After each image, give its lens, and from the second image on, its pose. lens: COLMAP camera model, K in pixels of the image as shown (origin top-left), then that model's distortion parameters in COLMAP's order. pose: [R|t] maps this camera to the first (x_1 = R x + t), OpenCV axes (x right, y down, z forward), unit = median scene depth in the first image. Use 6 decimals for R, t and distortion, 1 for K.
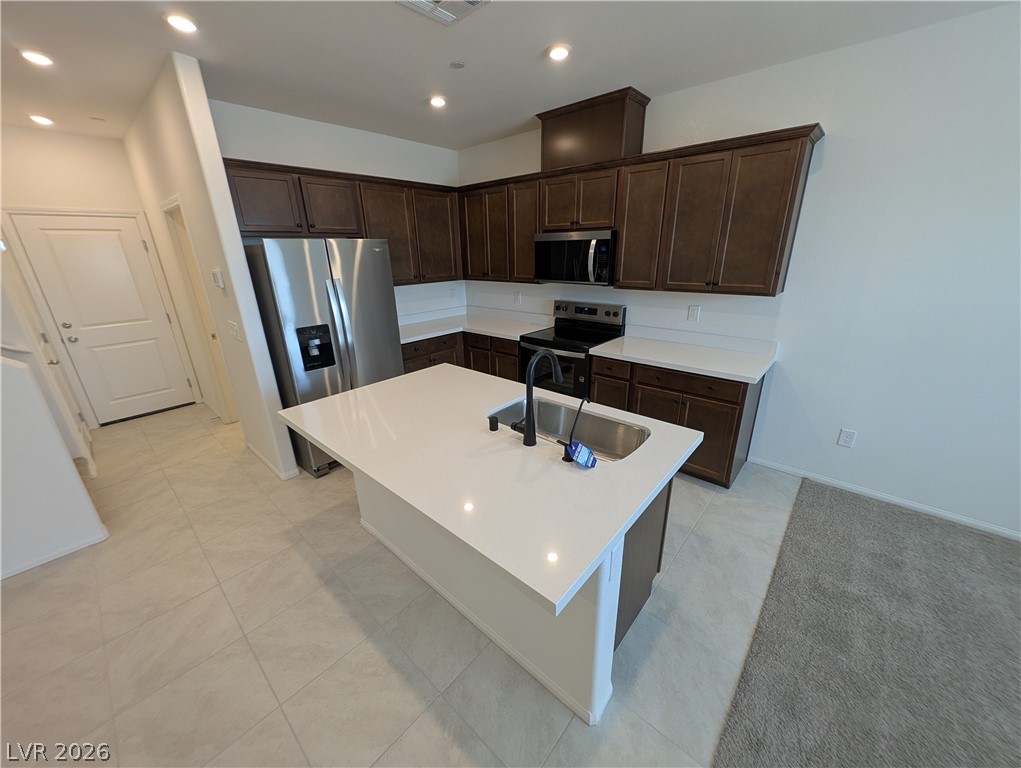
lens RADIAL K [[382.7, 0, 510.0], [0, 382.7, 388.6], [0, 0, 1]] dist [0.006773, -0.001150]
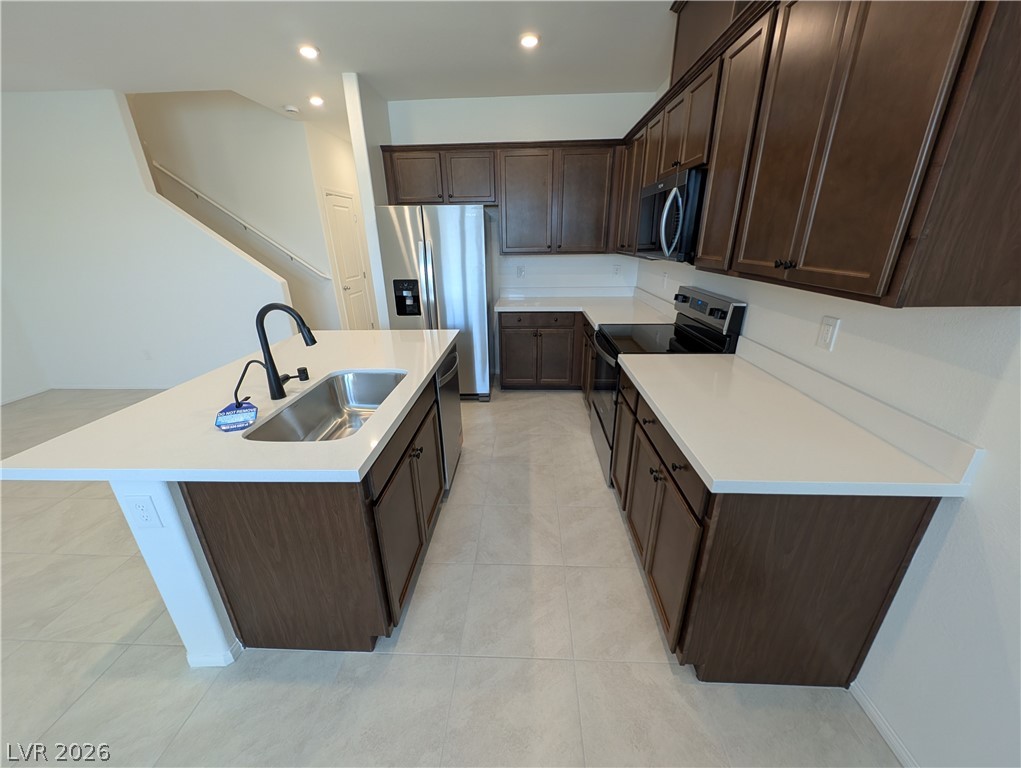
lens RADIAL K [[382.7, 0, 506.2], [0, 382.7, 386.6], [0, 0, 1]] dist [0.006773, -0.001150]
pose [[0.626484, 0.294874, -0.721503, 0.679095], [-0.269335, 0.950553, 0.154620, -0.115092], [0.731421, 0.097459, 0.674926, 0.455556]]
